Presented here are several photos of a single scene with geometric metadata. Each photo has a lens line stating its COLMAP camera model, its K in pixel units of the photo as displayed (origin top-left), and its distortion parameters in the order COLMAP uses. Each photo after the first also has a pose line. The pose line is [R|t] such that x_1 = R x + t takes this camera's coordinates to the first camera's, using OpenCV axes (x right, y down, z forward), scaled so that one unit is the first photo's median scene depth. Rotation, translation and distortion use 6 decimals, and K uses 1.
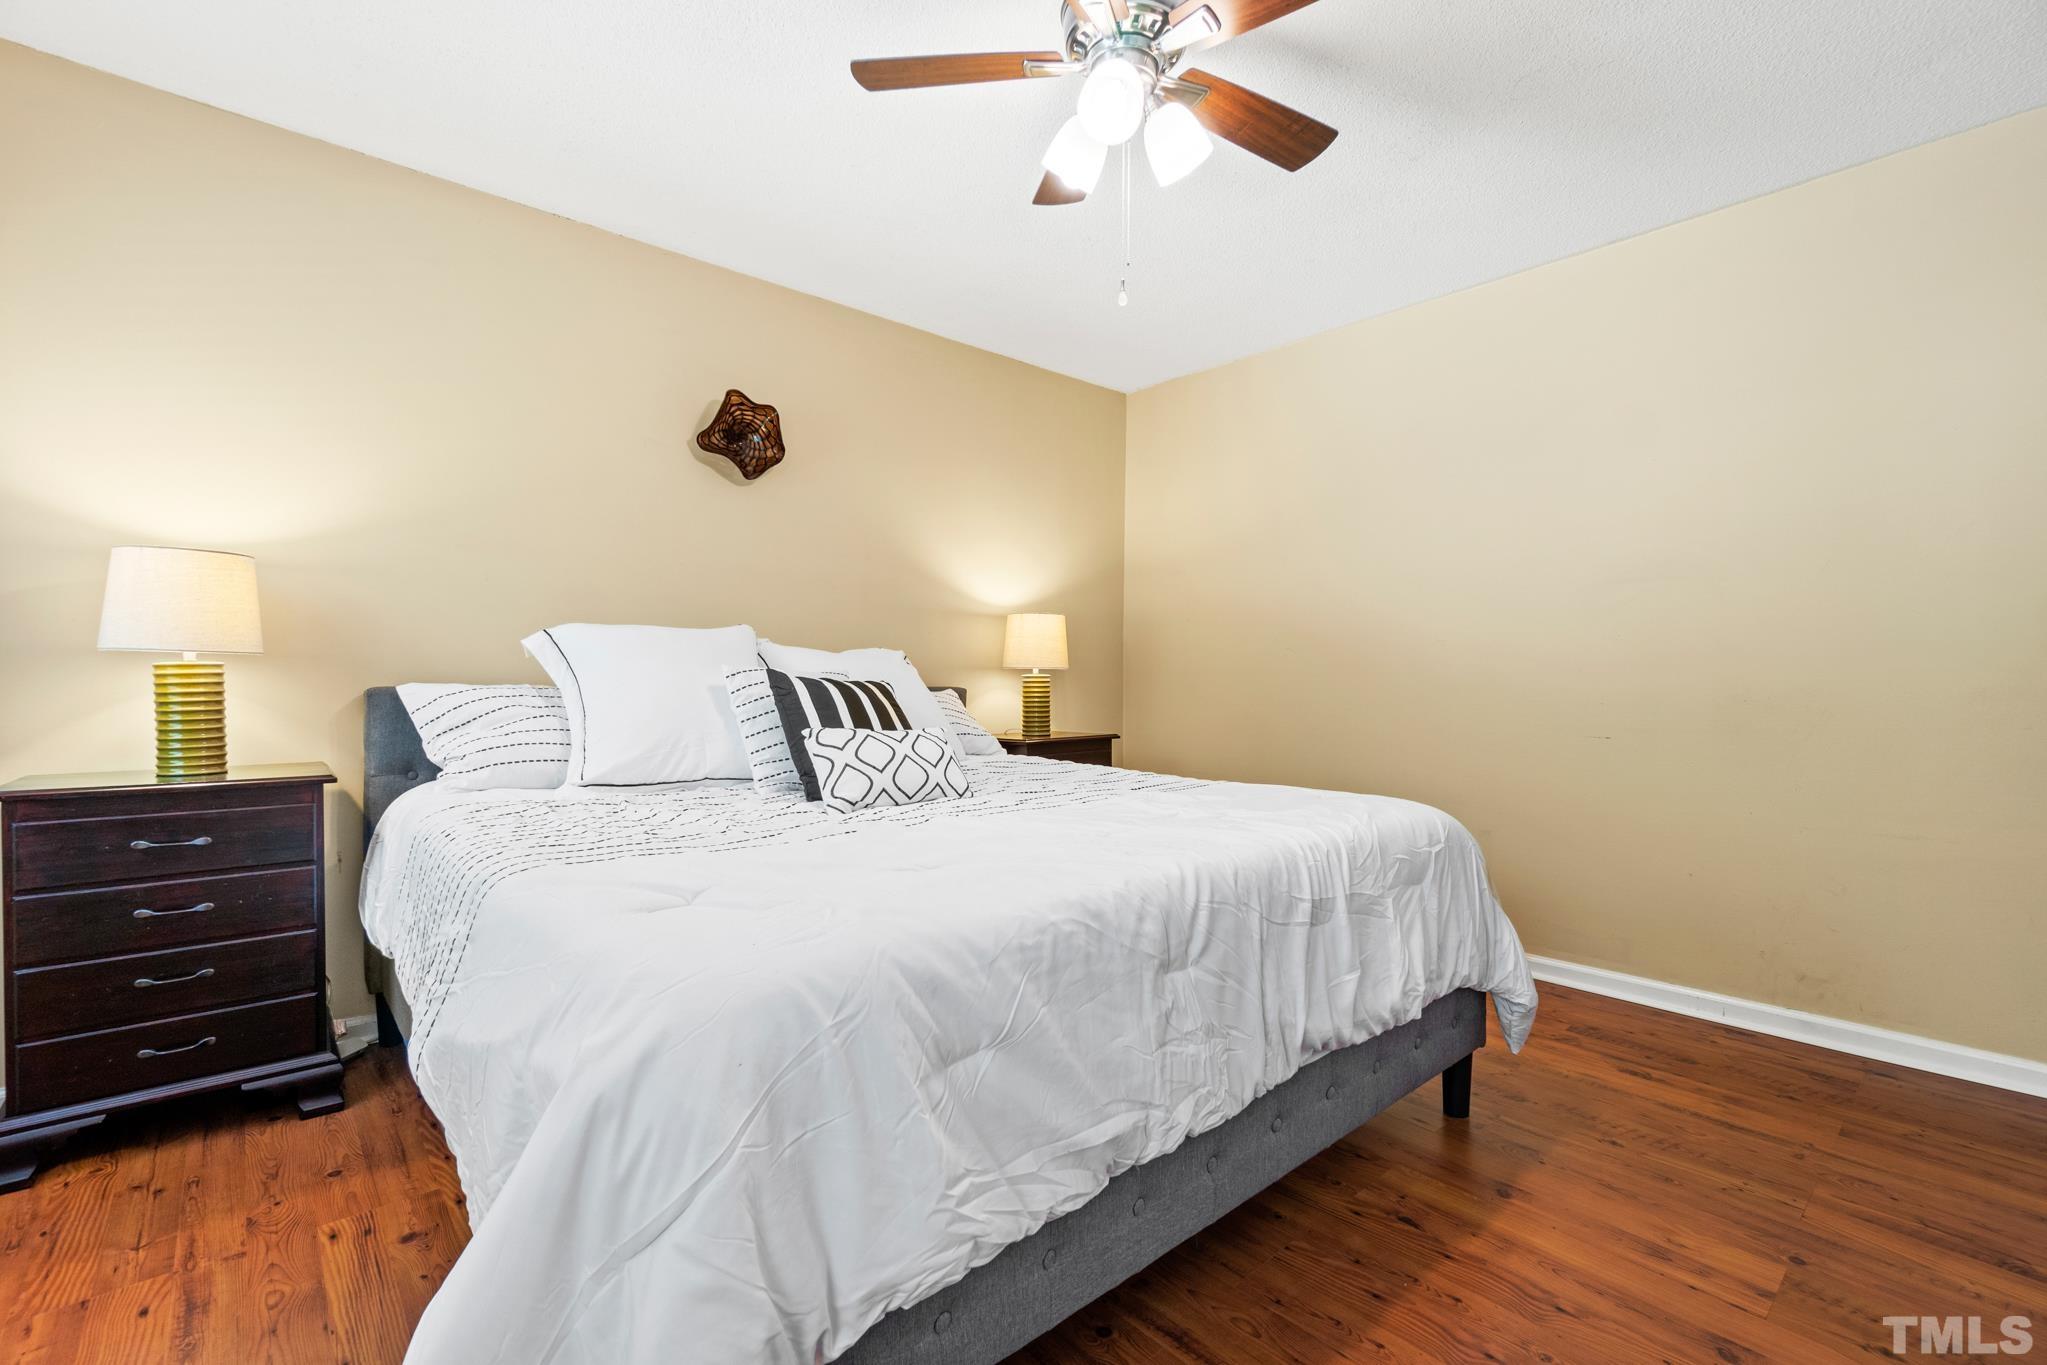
lens RADIAL K [[893.8, 0, 1038.1], [0, 893.8, 682.2], [0, 0, 1]] dist [-0.001460, -0.000004]
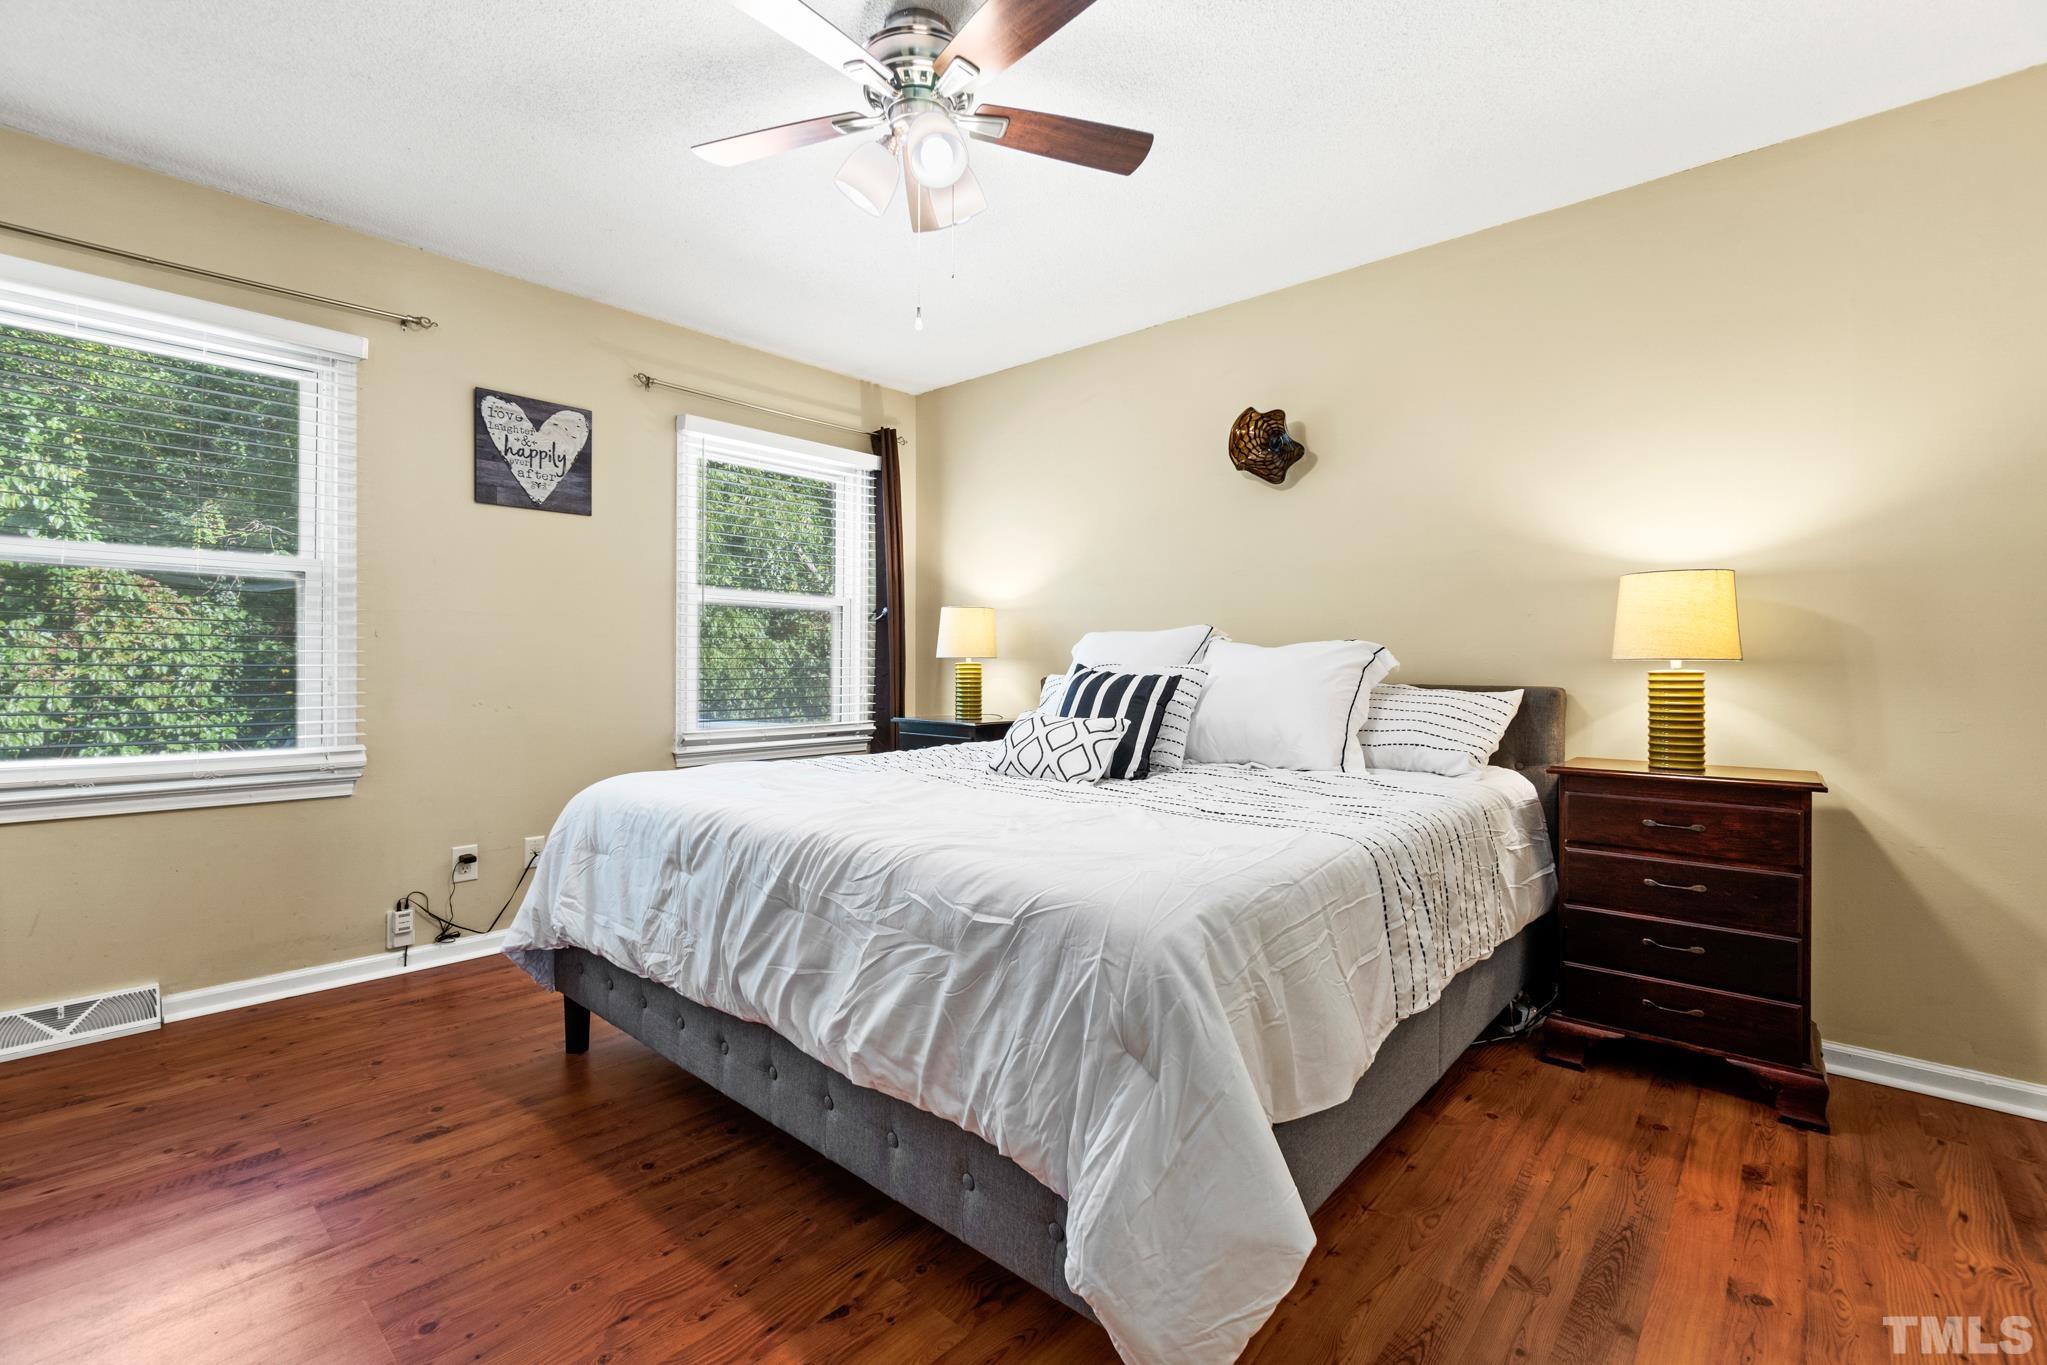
lens RADIAL K [[893.8, 0, 1037.4], [0, 893.8, 680.3], [0, 0, 1]] dist [-0.001460, -0.000004]
pose [[0.093852, -0.001662, -0.995585, 0.104354], [-0.008204, 0.999963, -0.002442, 0.000775], [0.995552, 0.008397, 0.093835, 0.090579]]
